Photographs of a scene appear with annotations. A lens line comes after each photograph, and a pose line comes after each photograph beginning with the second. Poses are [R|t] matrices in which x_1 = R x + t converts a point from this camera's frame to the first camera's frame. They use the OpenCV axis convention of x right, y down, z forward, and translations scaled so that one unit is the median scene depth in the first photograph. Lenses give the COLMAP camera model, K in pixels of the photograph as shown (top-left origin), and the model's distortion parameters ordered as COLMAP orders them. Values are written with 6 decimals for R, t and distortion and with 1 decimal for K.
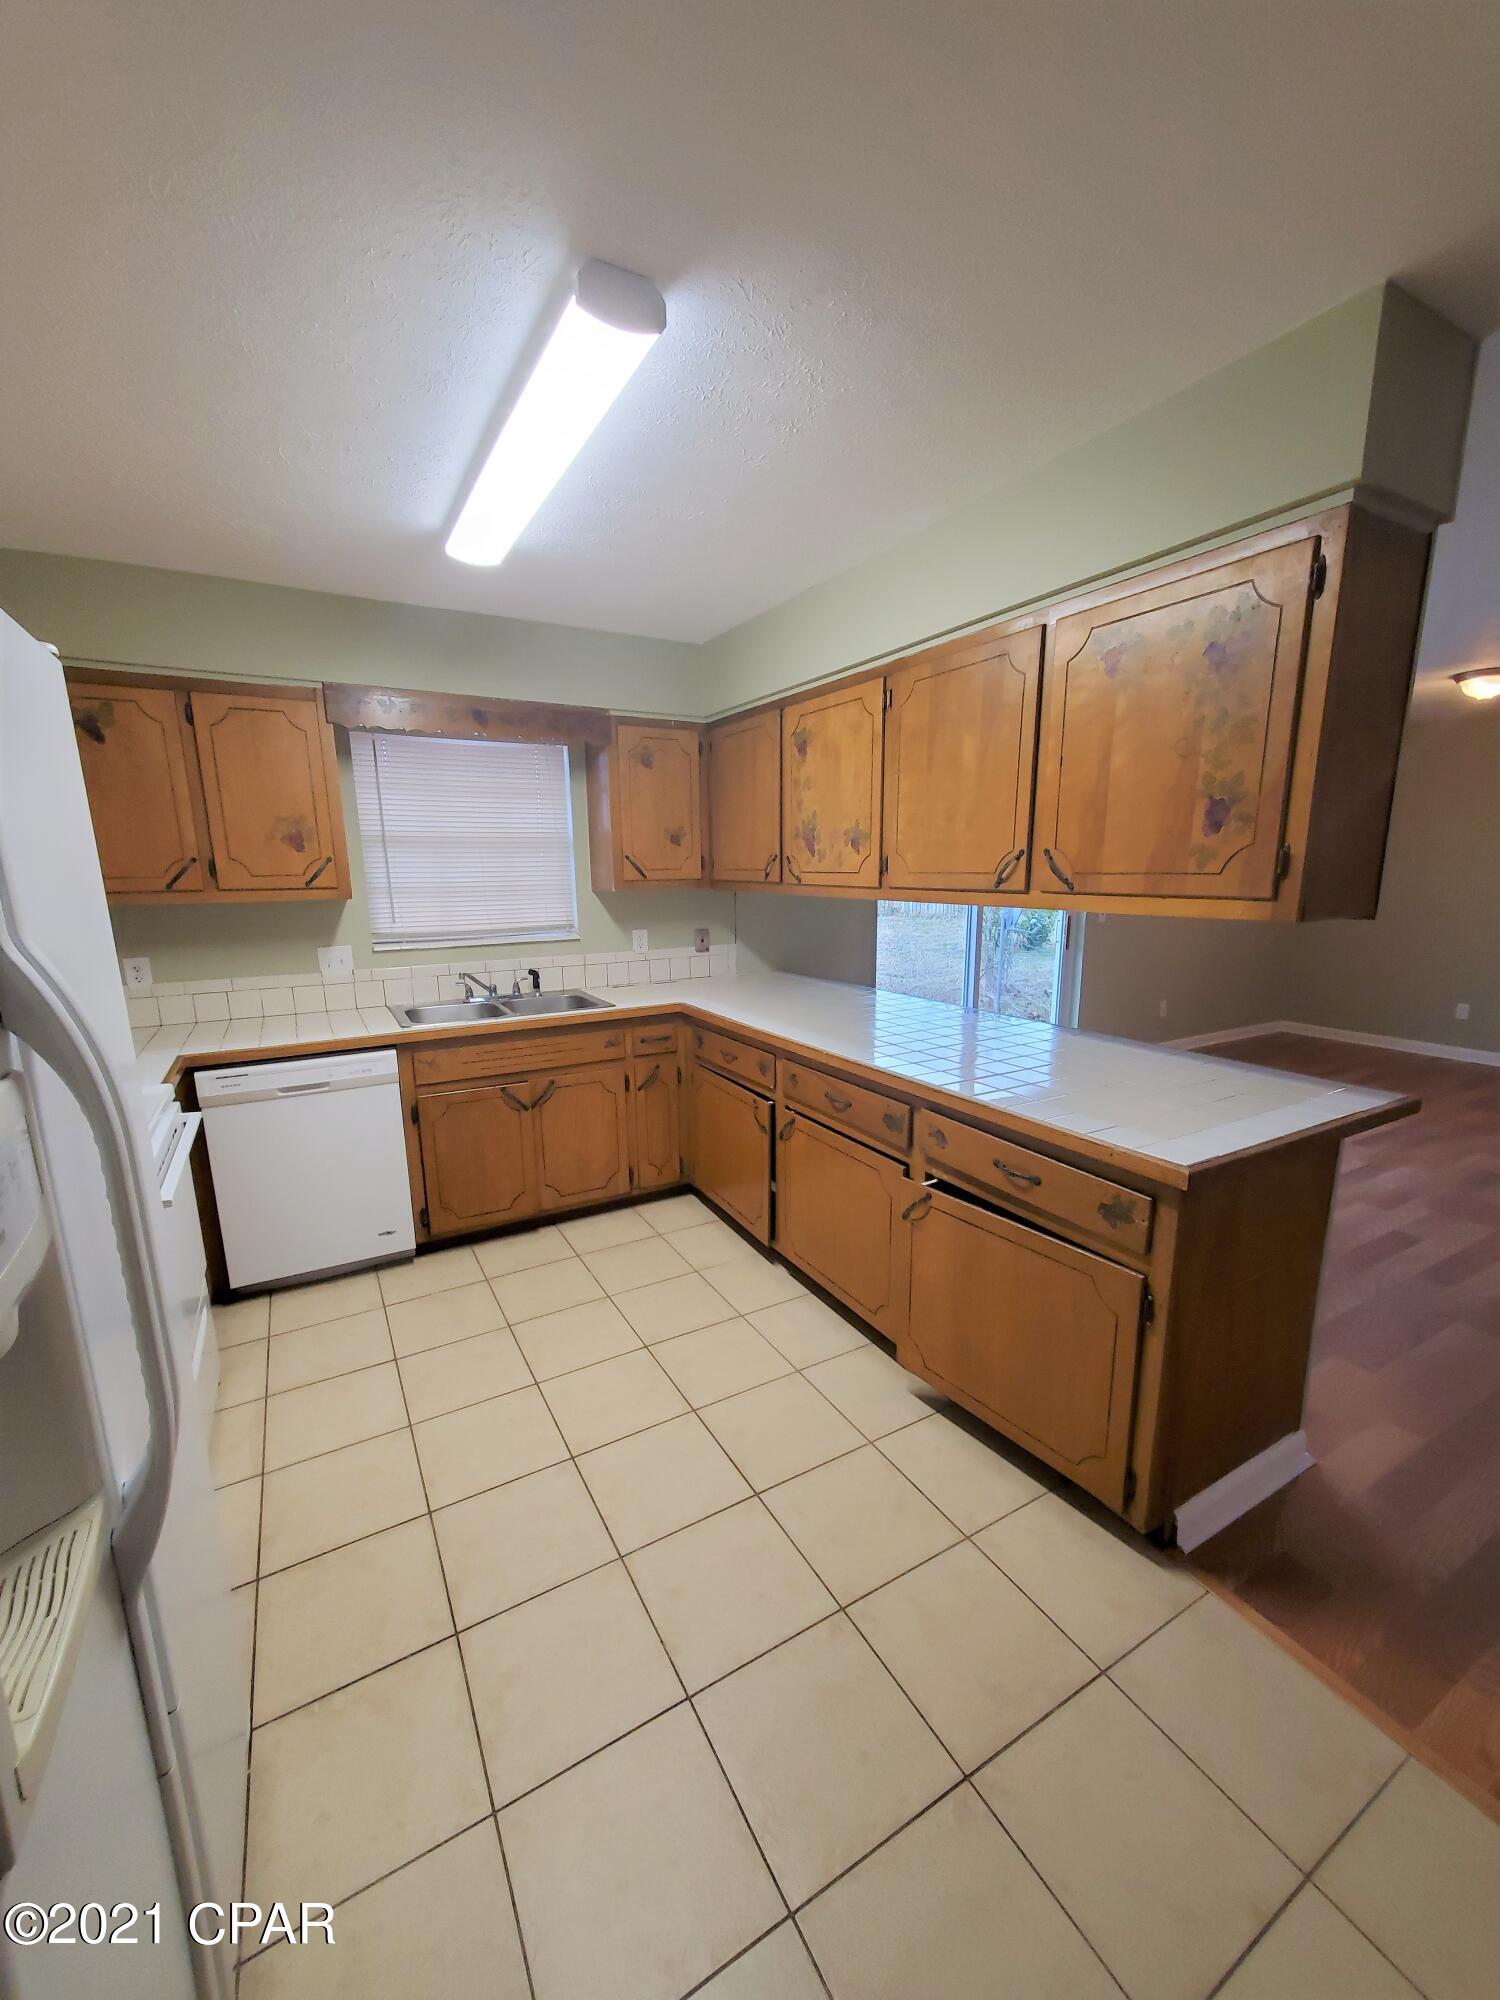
lens RADIAL K [[793.6, 0, 746.4], [0, 793.6, 1030.0], [0, 0, 1]] dist [0.000002, 0.003443]
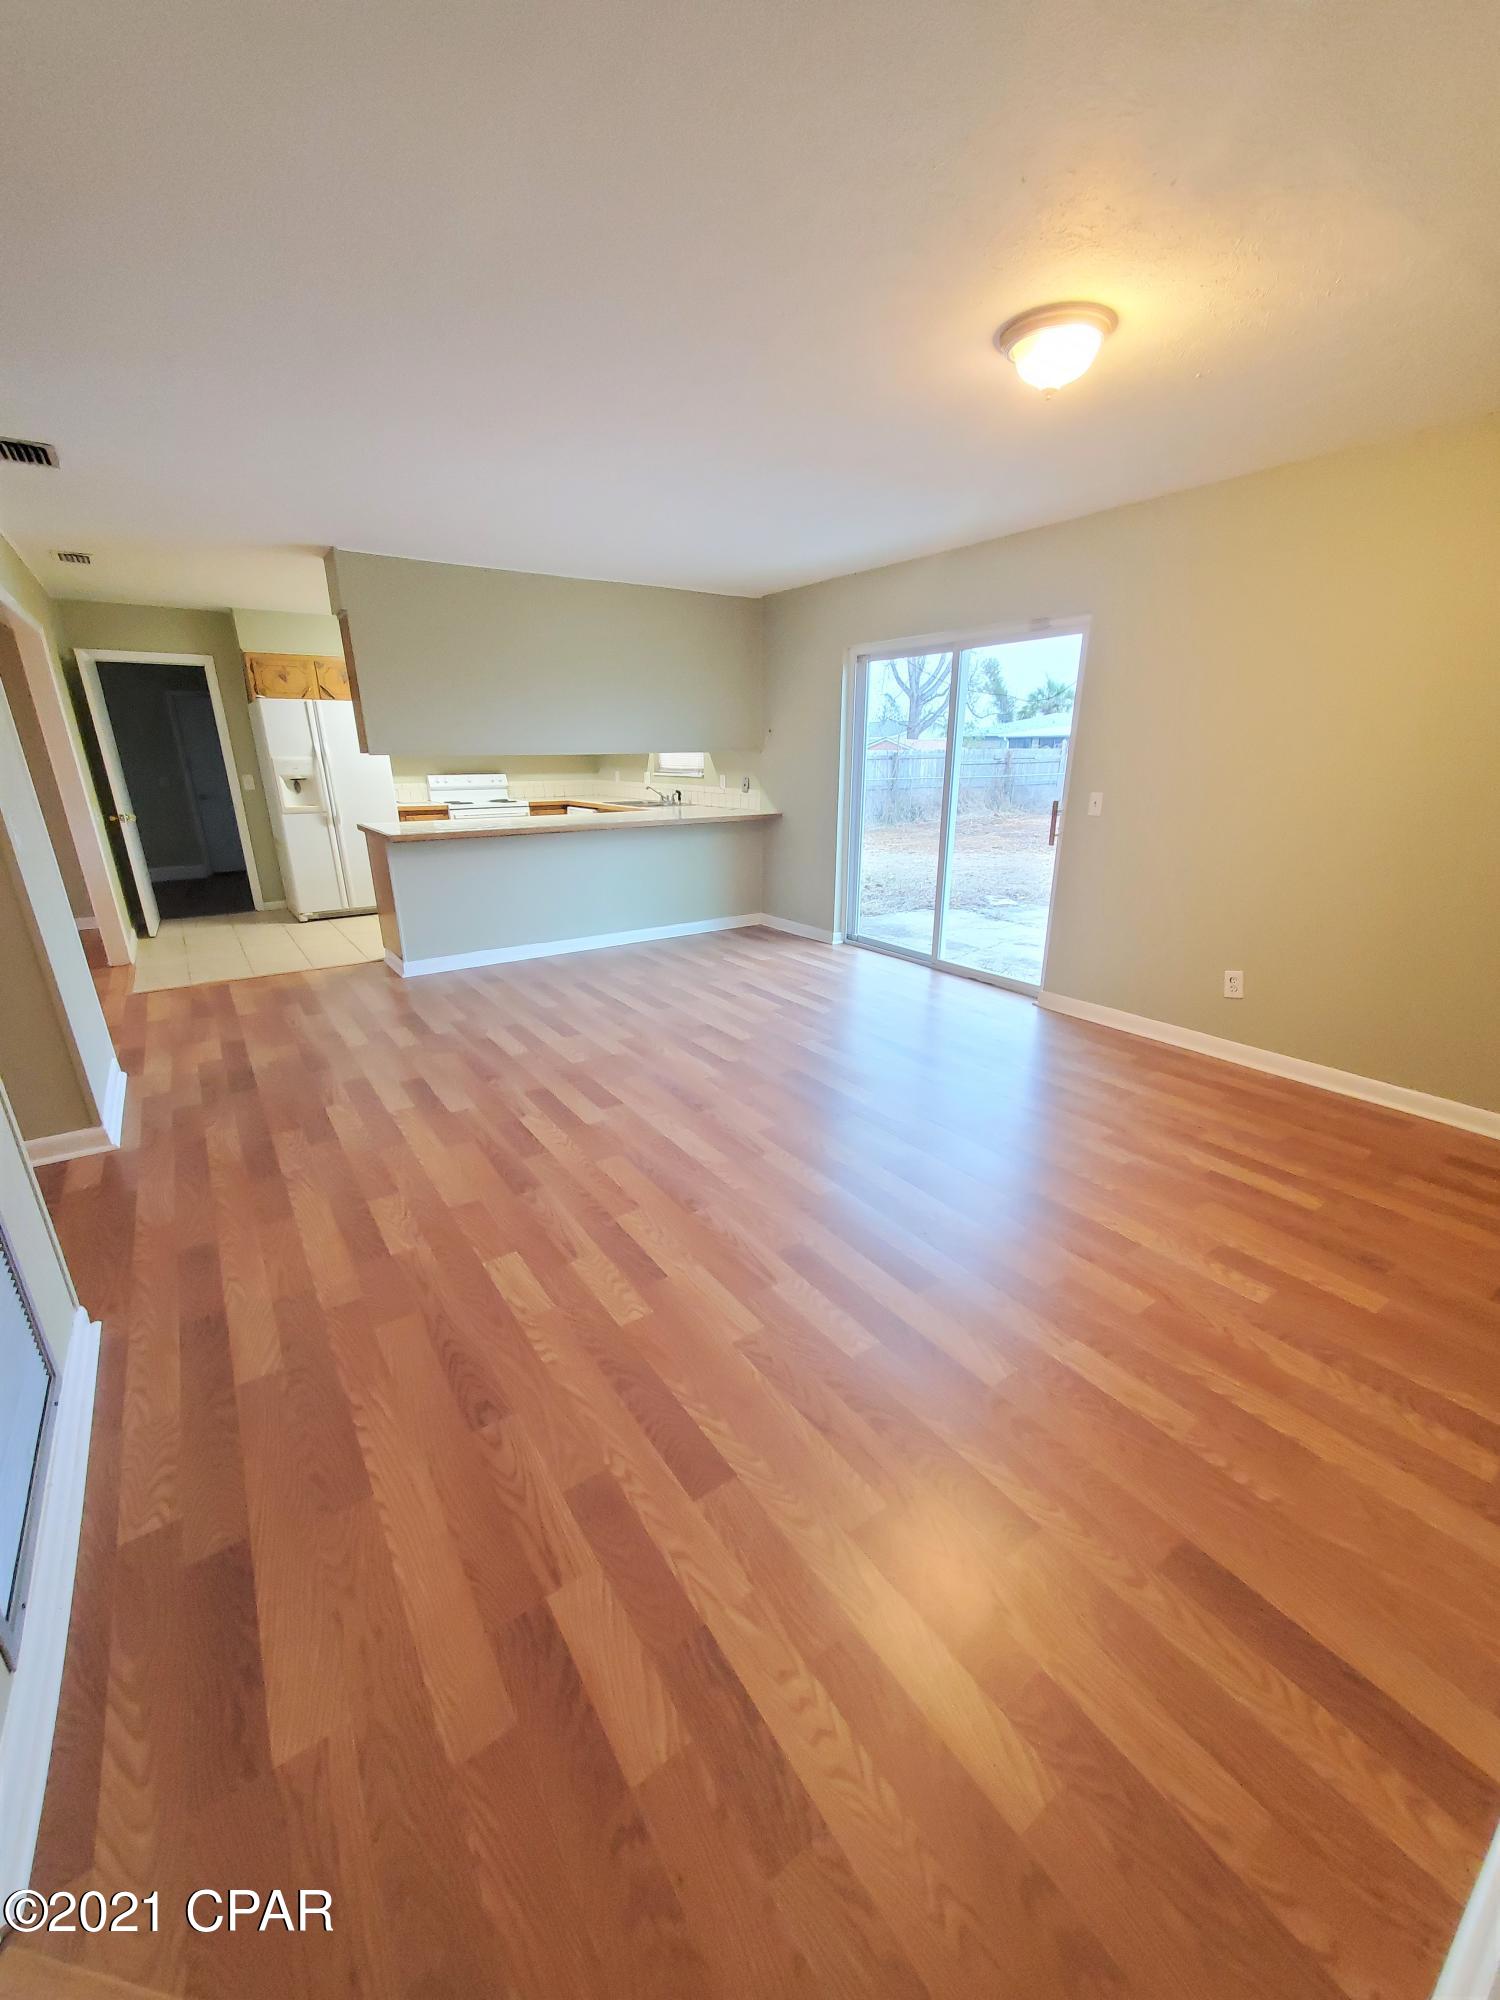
lens RADIAL K [[793.6, 0, 746.4], [0, 793.6, 1030.0], [0, 0, 1]] dist [0.000002, 0.003443]
pose [[0.093617, 0.342815, -0.934727, 1.957899], [-0.201161, 0.926000, 0.319467, -0.204676], [0.975074, 0.158123, 0.155651, 1.023946]]
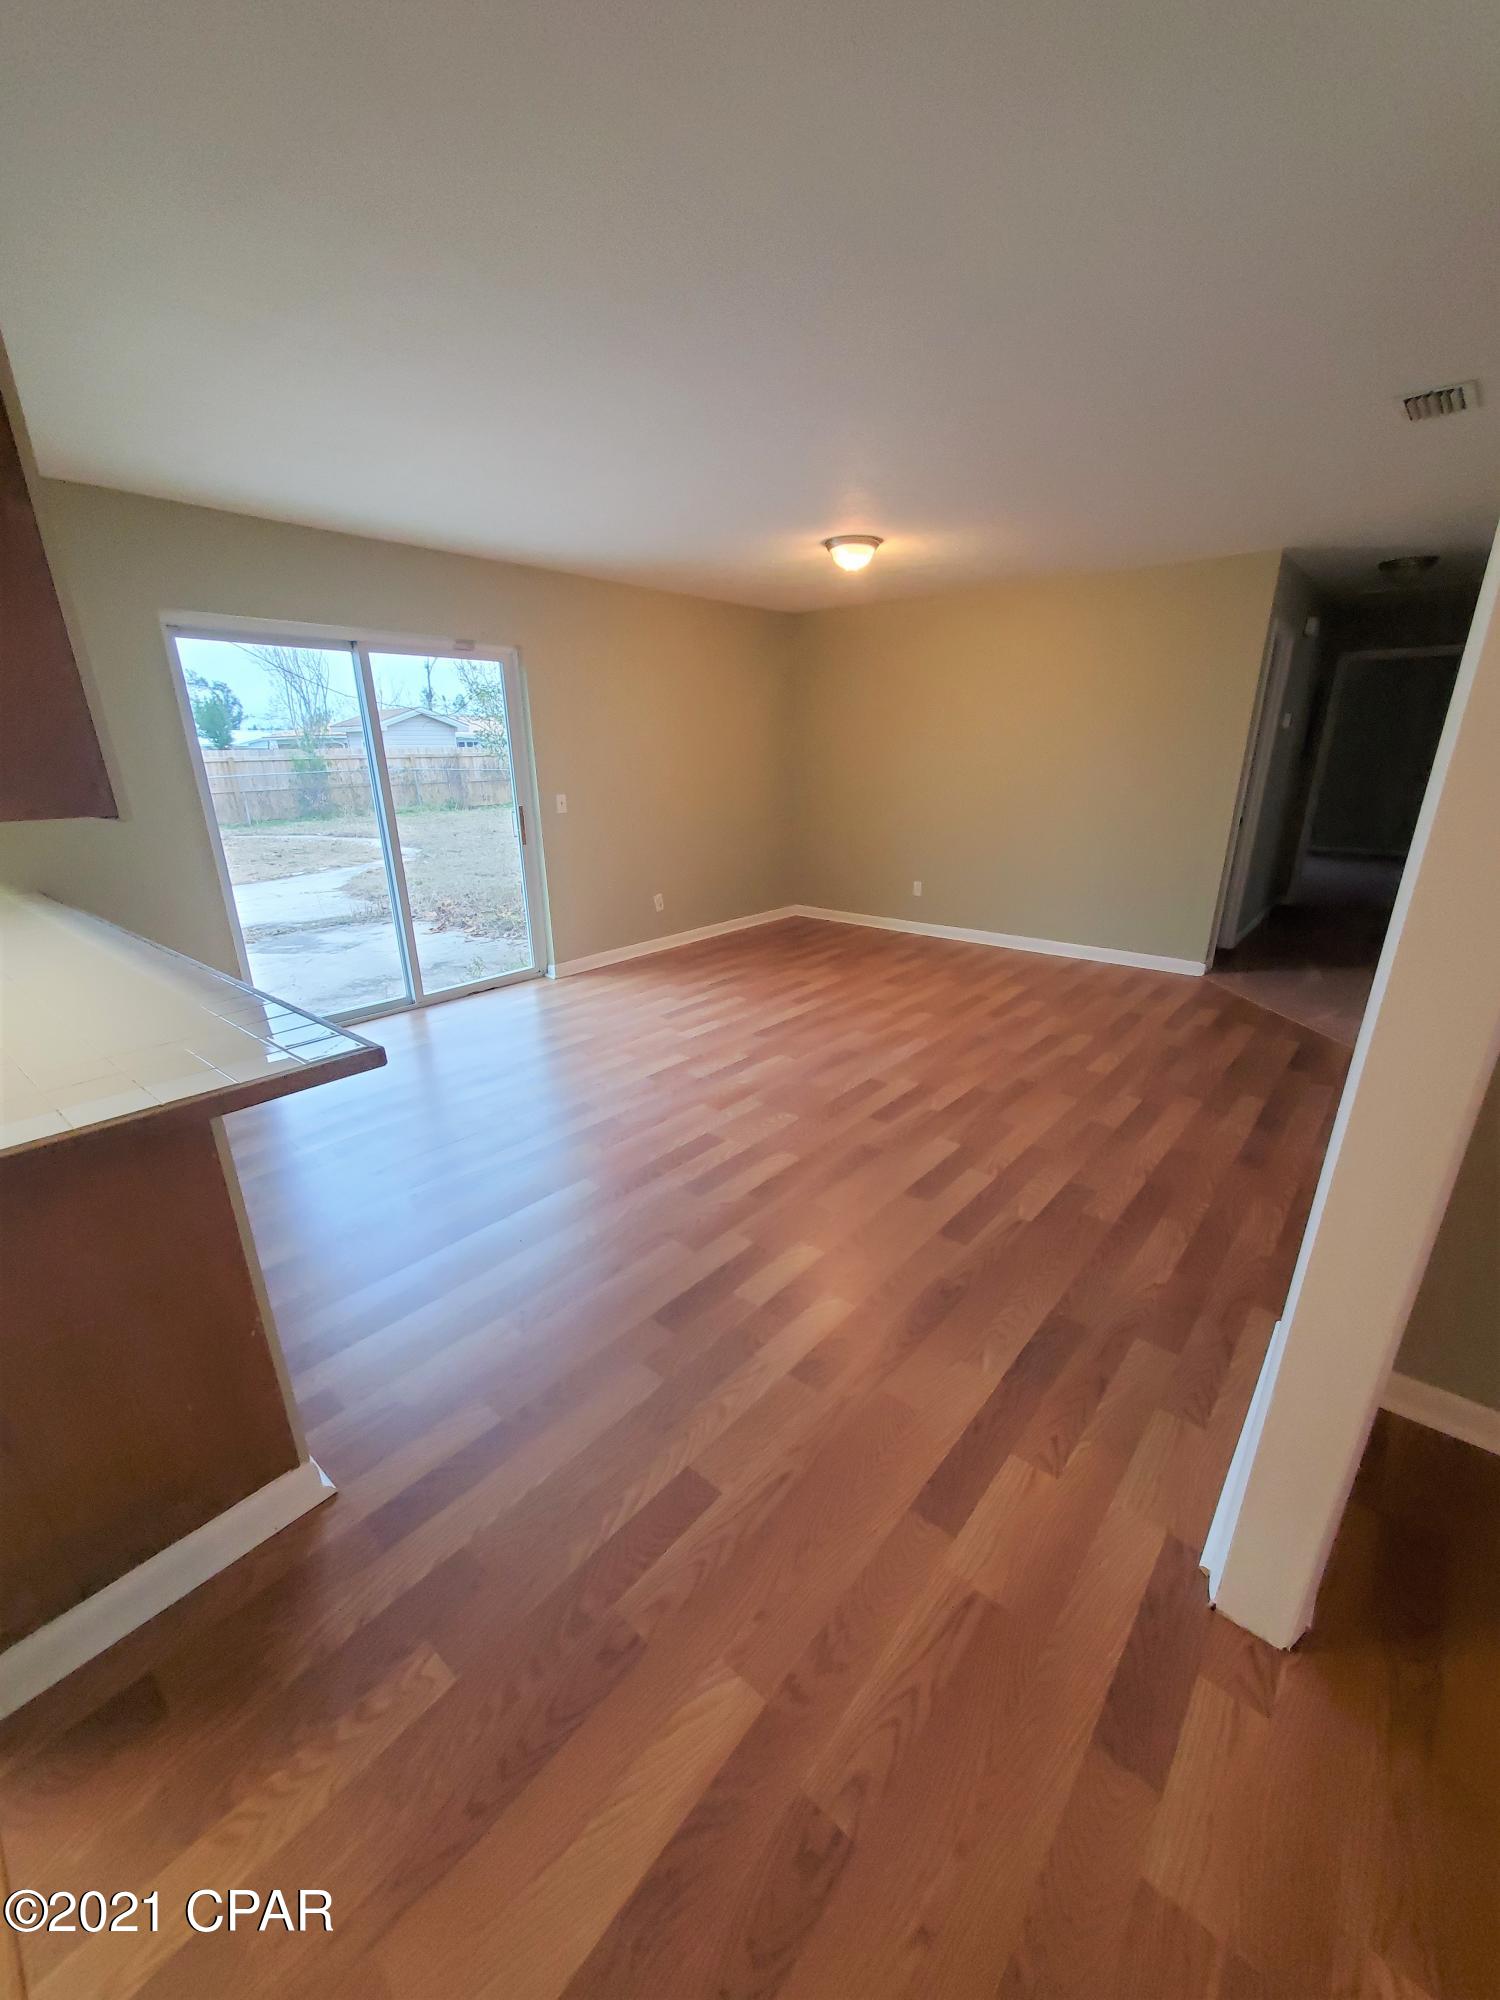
lens RADIAL K [[793.6, 0, 746.4], [0, 793.6, 1030.0], [0, 0, 1]] dist [0.000002, 0.003443]
pose [[0.939147, -0.115452, 0.323532, 0.544424], [0.070589, 0.986591, 0.147156, -0.013627], [-0.336183, -0.115364, 0.934704, 0.084196]]
